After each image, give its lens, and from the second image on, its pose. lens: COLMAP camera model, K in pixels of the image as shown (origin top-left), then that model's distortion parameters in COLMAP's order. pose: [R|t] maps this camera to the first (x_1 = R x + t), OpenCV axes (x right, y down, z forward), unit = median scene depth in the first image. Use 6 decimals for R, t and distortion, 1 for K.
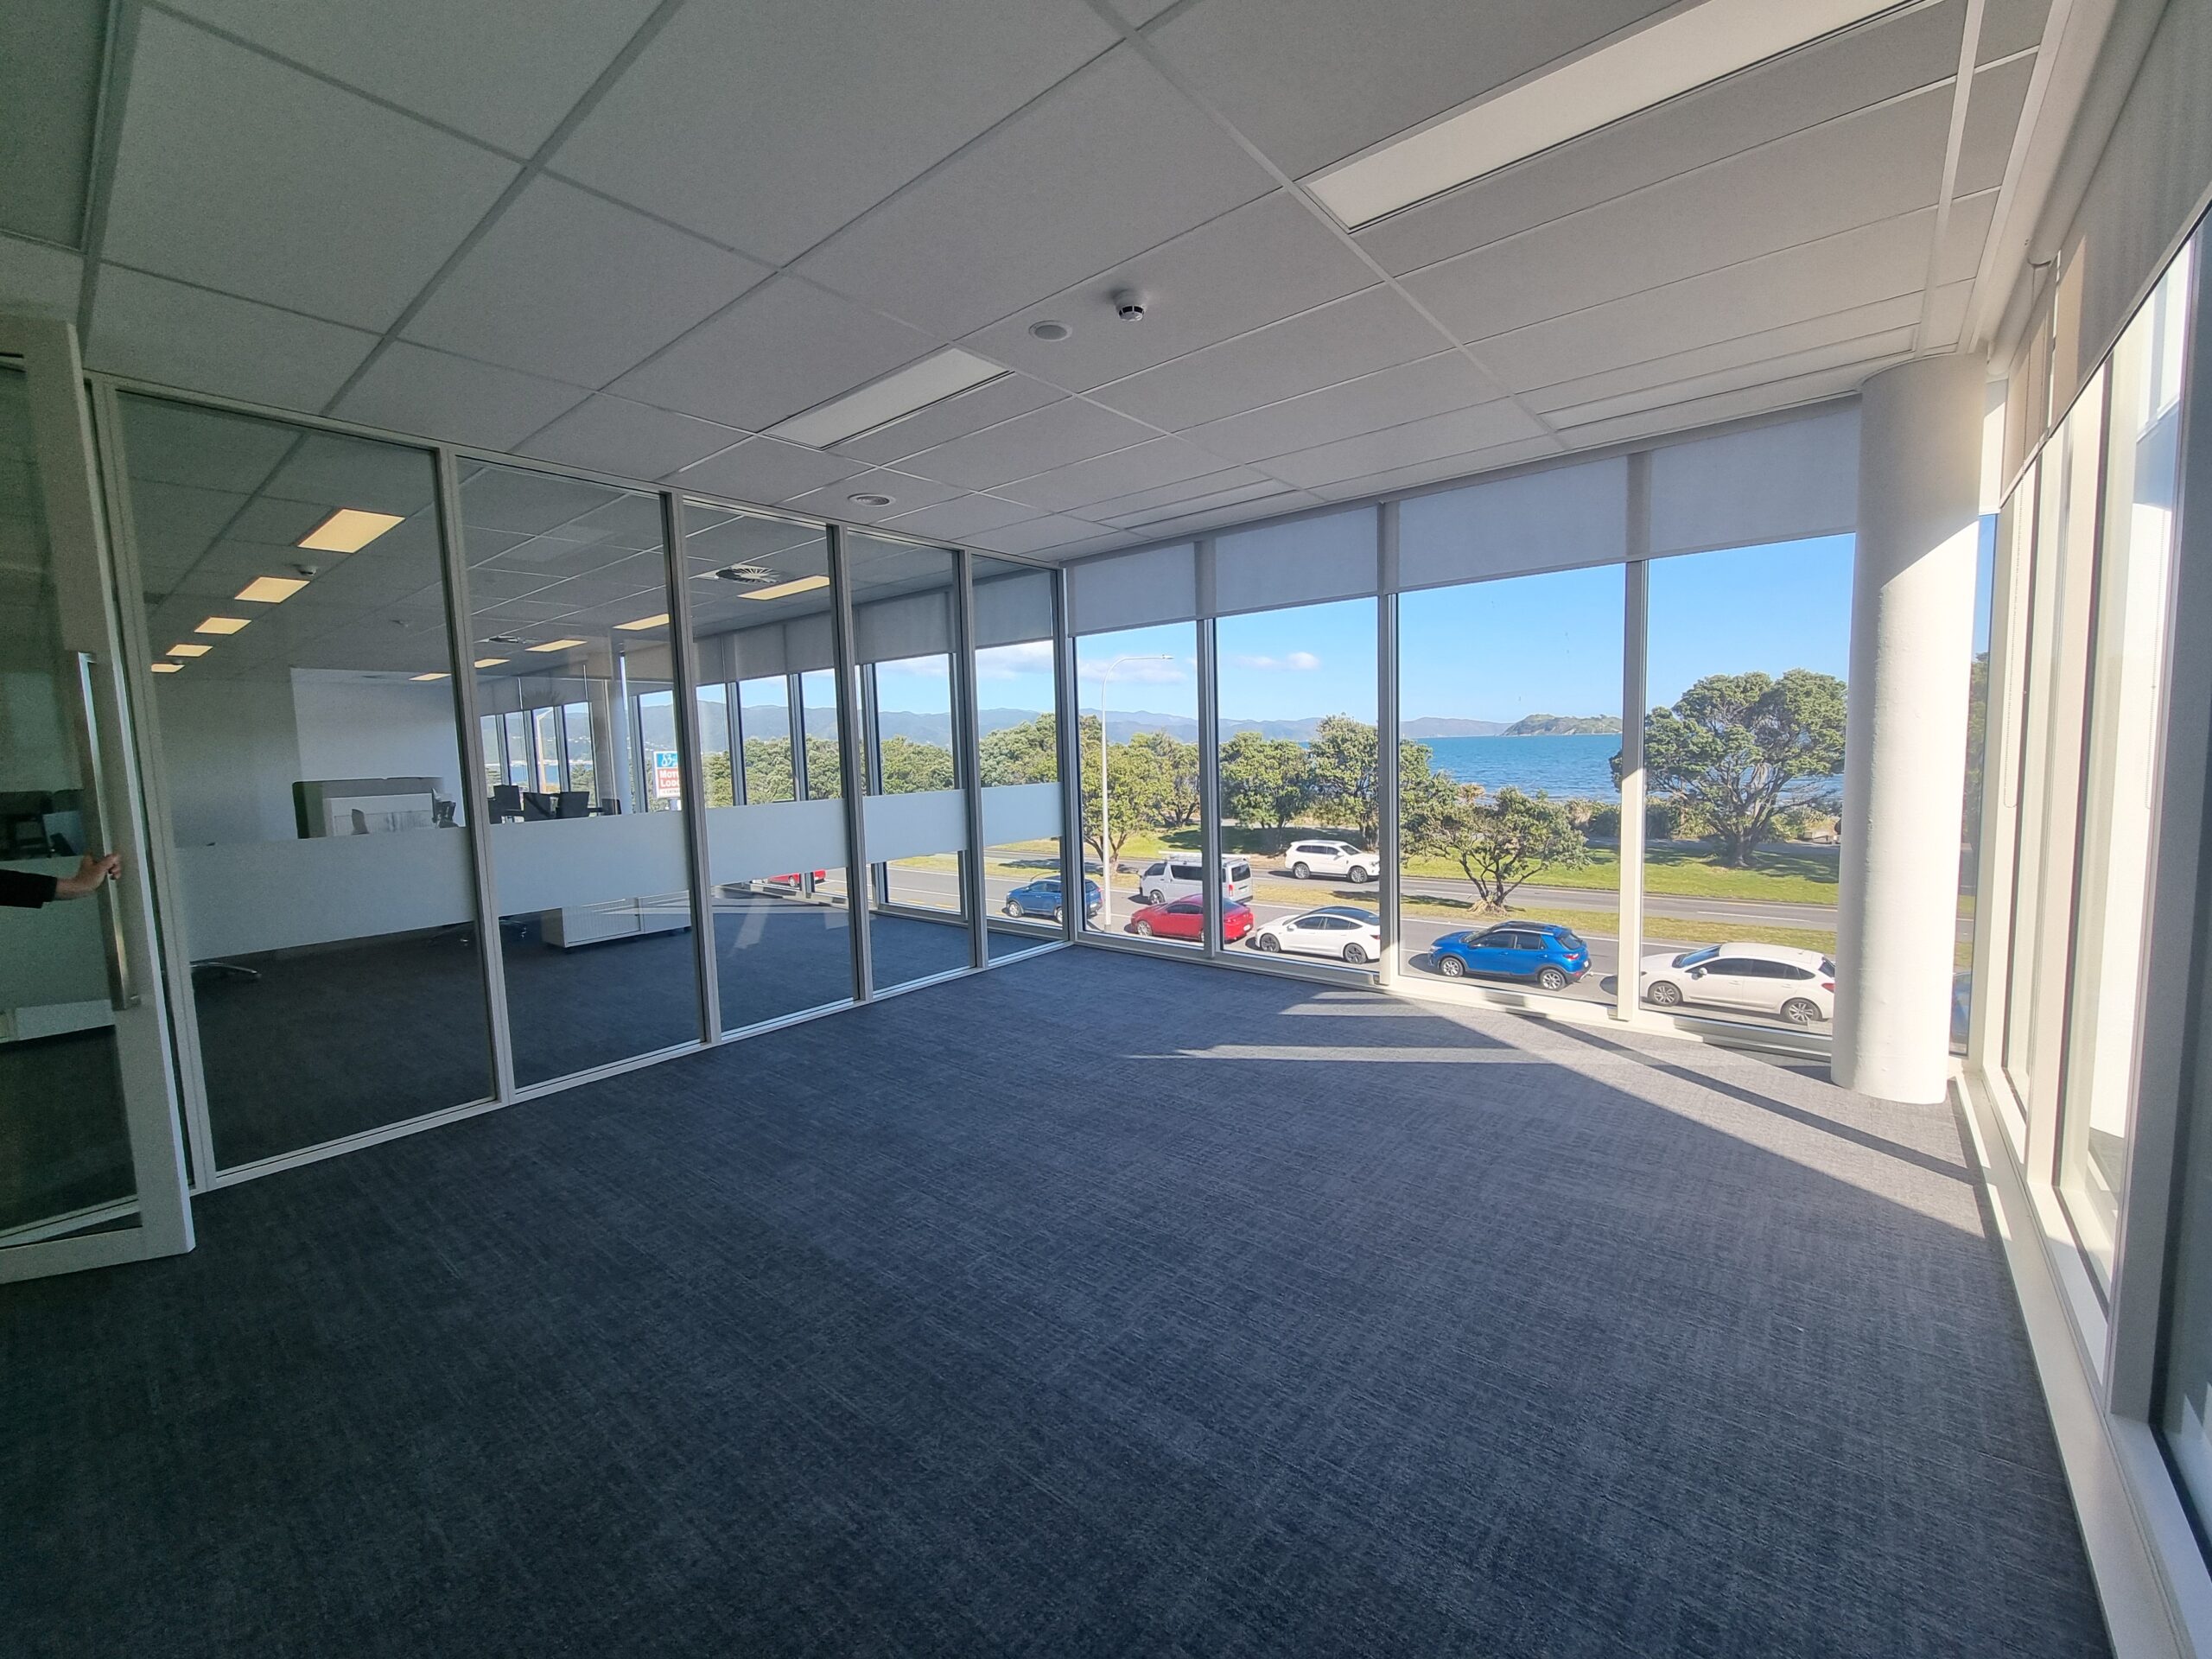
lens RADIAL K [[905.8, 0, 1106.0], [0, 905.8, 829.5], [0, 0, 1]] dist [0.003272, 0.000170]
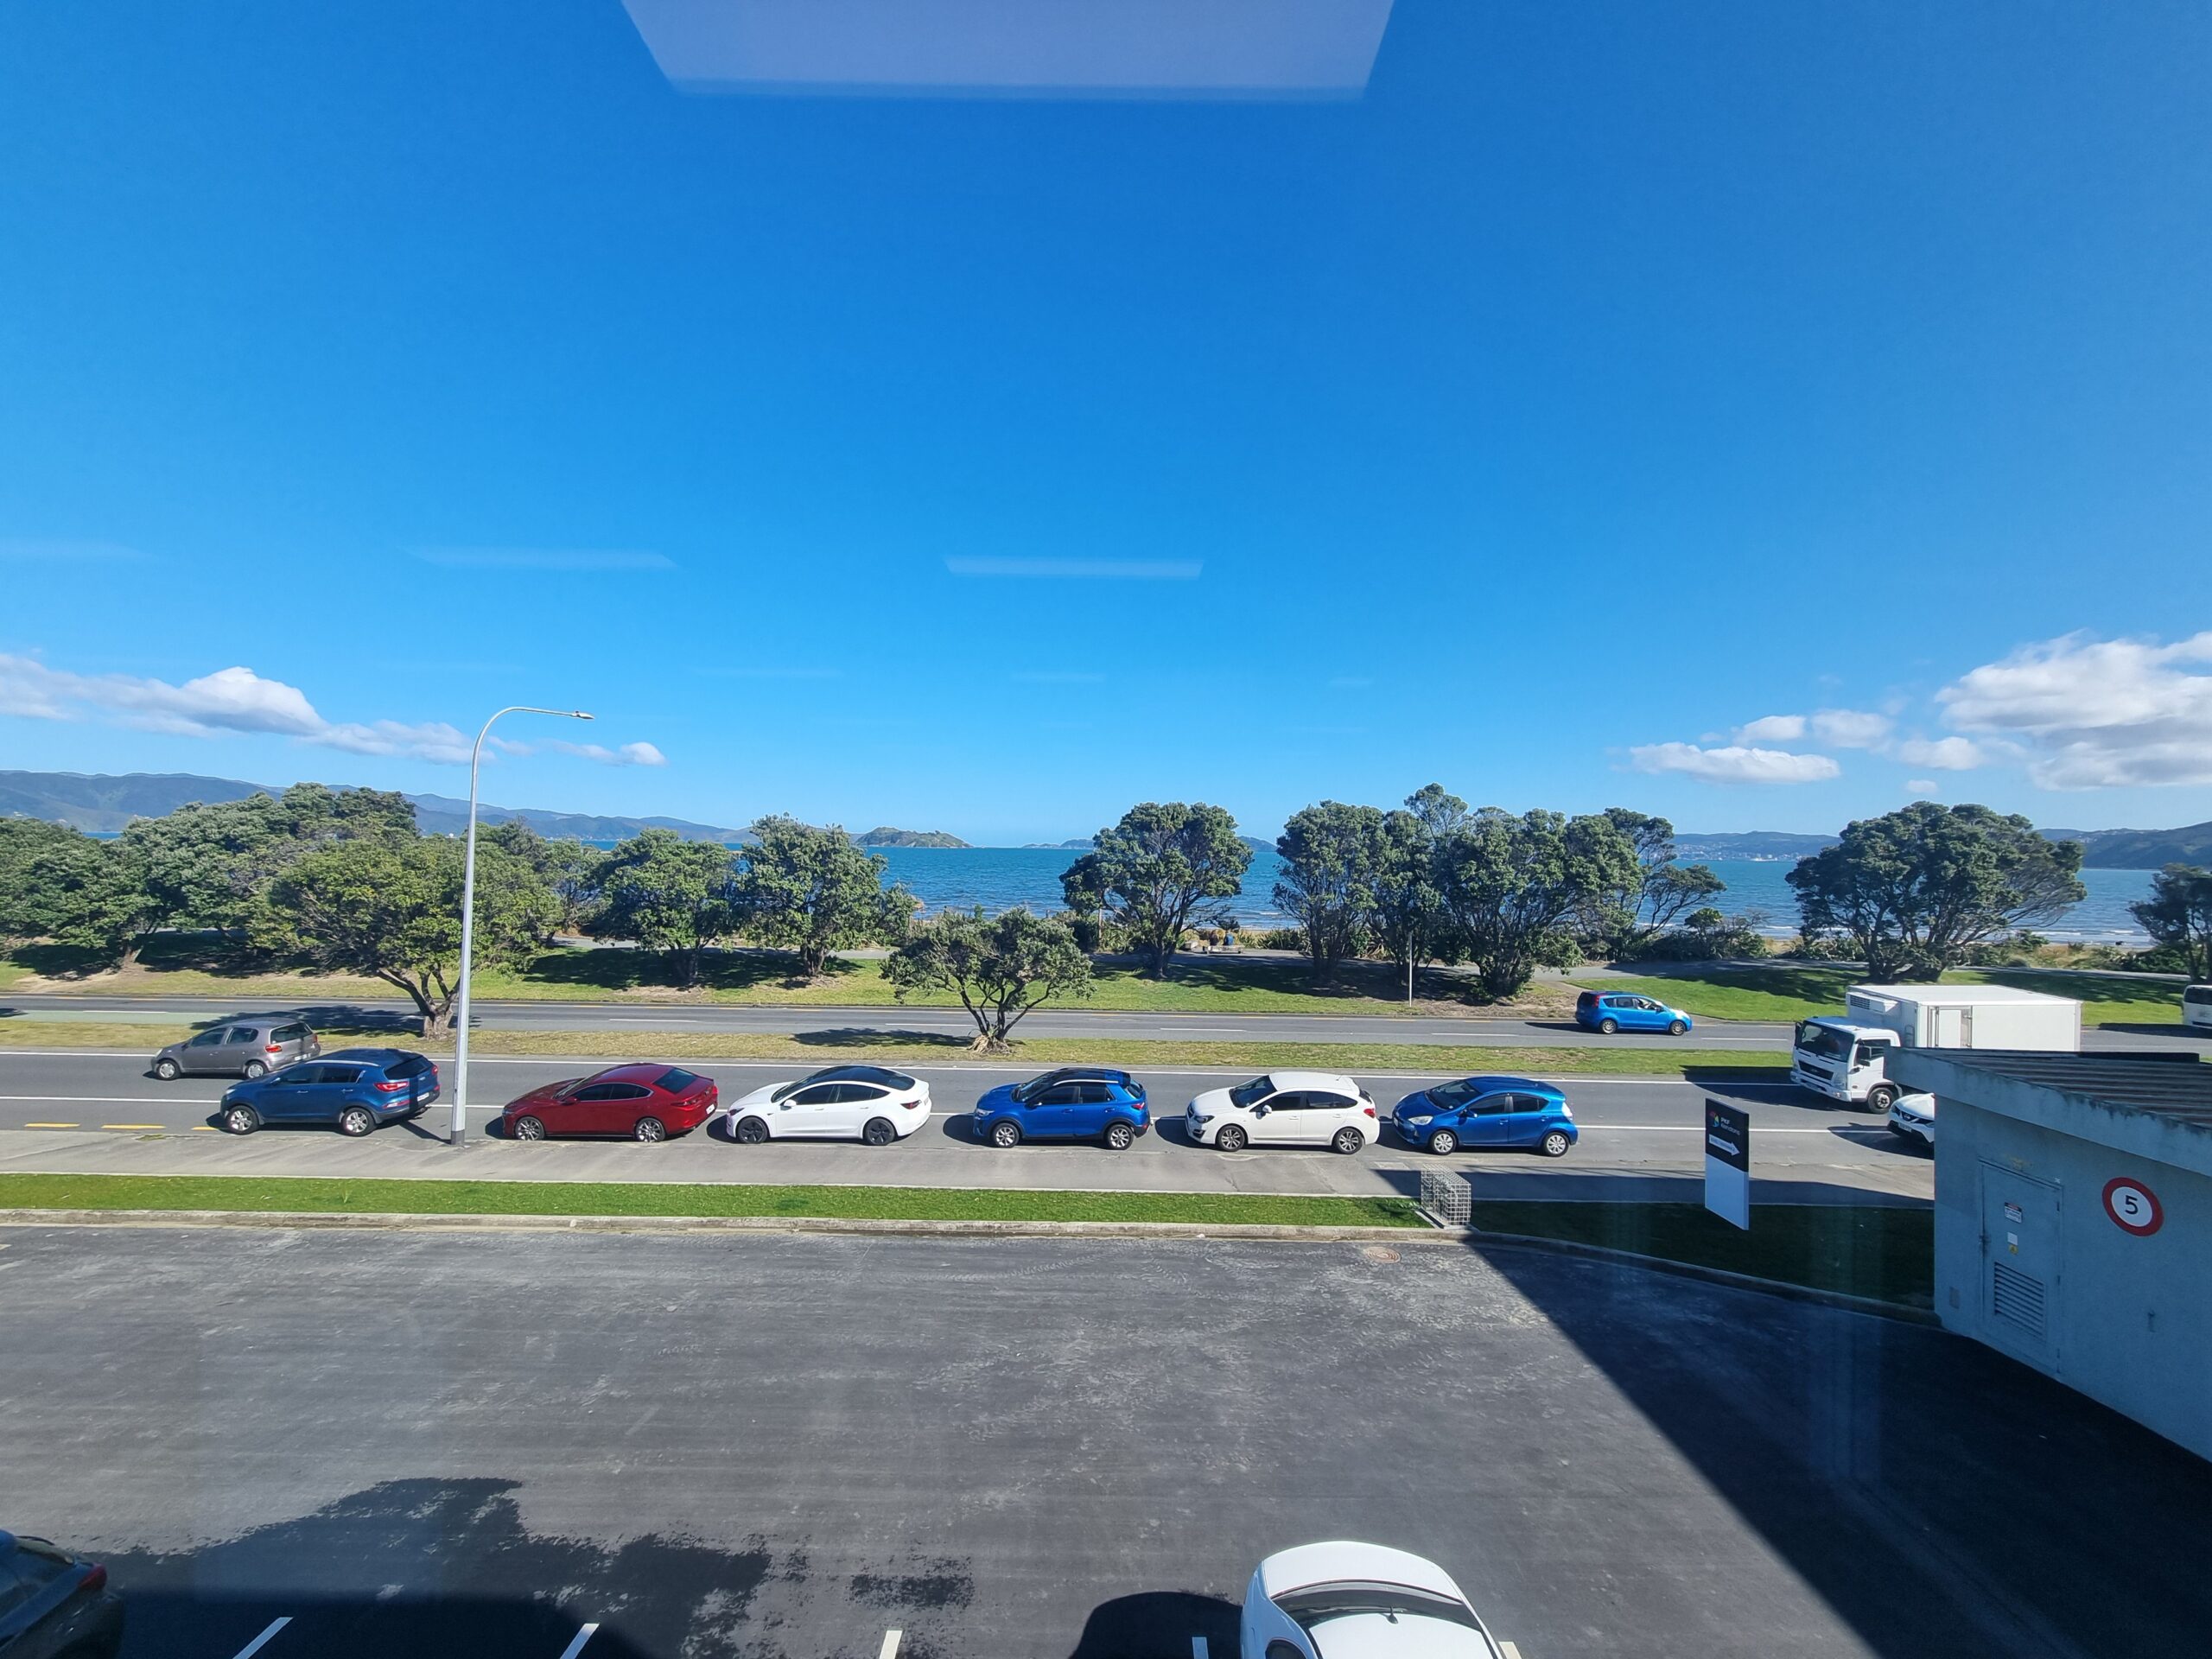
lens RADIAL K [[905.8, 0, 1106.0], [0, 905.8, 829.5], [0, 0, 1]] dist [0.003272, 0.000170]
pose [[0.774886, 0.057644, 0.629467, -0.051475], [0.016224, 0.993691, -0.110971, -0.019236], [-0.631893, 0.096202, 0.769062, 0.214344]]
